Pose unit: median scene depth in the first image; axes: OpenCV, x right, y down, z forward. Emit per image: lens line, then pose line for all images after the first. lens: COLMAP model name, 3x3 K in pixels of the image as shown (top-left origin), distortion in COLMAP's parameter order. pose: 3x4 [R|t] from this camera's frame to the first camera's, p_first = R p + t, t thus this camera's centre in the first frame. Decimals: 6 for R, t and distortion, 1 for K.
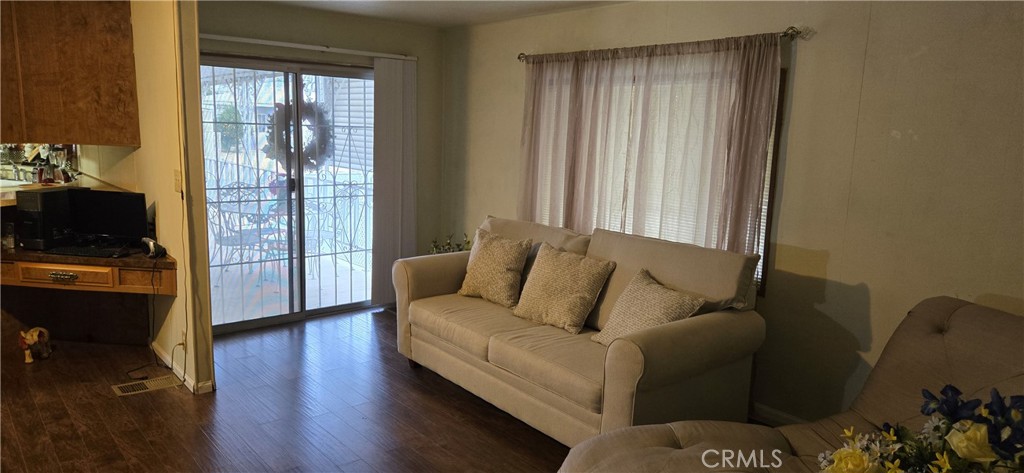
lens RADIAL K [[681.5, 0, 519.4], [0, 681.5, 232.7], [0, 0, 1]] dist [0.076099, -0.059718]
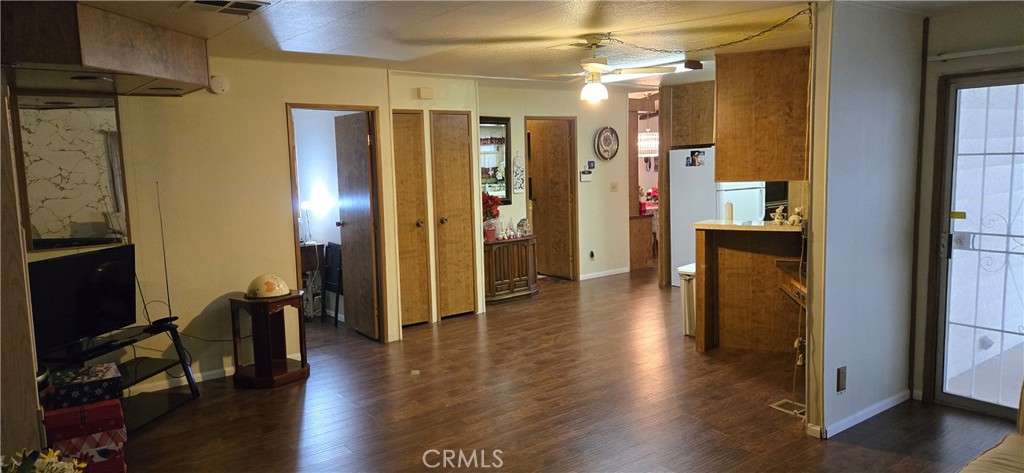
lens RADIAL K [[681.5, 0, 507.7], [0, 681.5, 233.0], [0, 0, 1]] dist [0.076099, -0.059718]
pose [[-0.063933, 0.078500, -0.994862, 0.500585], [-0.130796, 0.987643, 0.086336, -0.074404], [0.989346, 0.135643, -0.052876, 0.580828]]
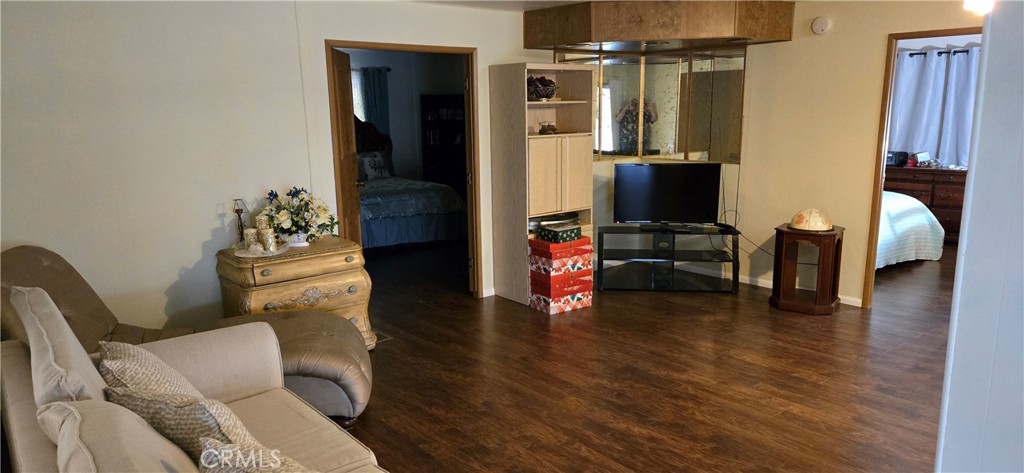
lens RADIAL K [[681.5, 0, 513.5], [0, 681.5, 236.7], [0, 0, 1]] dist [0.076099, -0.059718]
pose [[-0.999778, -0.019425, 0.008143, -0.150226], [-0.015418, 0.938328, 0.345402, -0.231156], [-0.014351, 0.345200, -0.938420, 1.354941]]
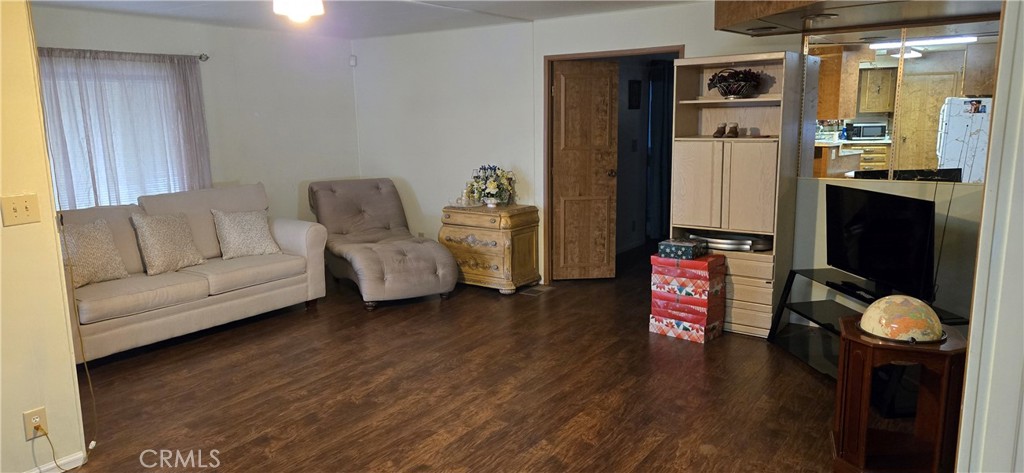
lens RADIAL K [[681.5, 0, 510.0], [0, 681.5, 232.1], [0, 0, 1]] dist [0.076099, -0.059718]
pose [[-0.241401, -0.196344, 0.950355, -1.280852], [0.163712, 0.957042, 0.239310, -0.138632], [-0.956517, 0.213355, -0.198887, 0.612917]]
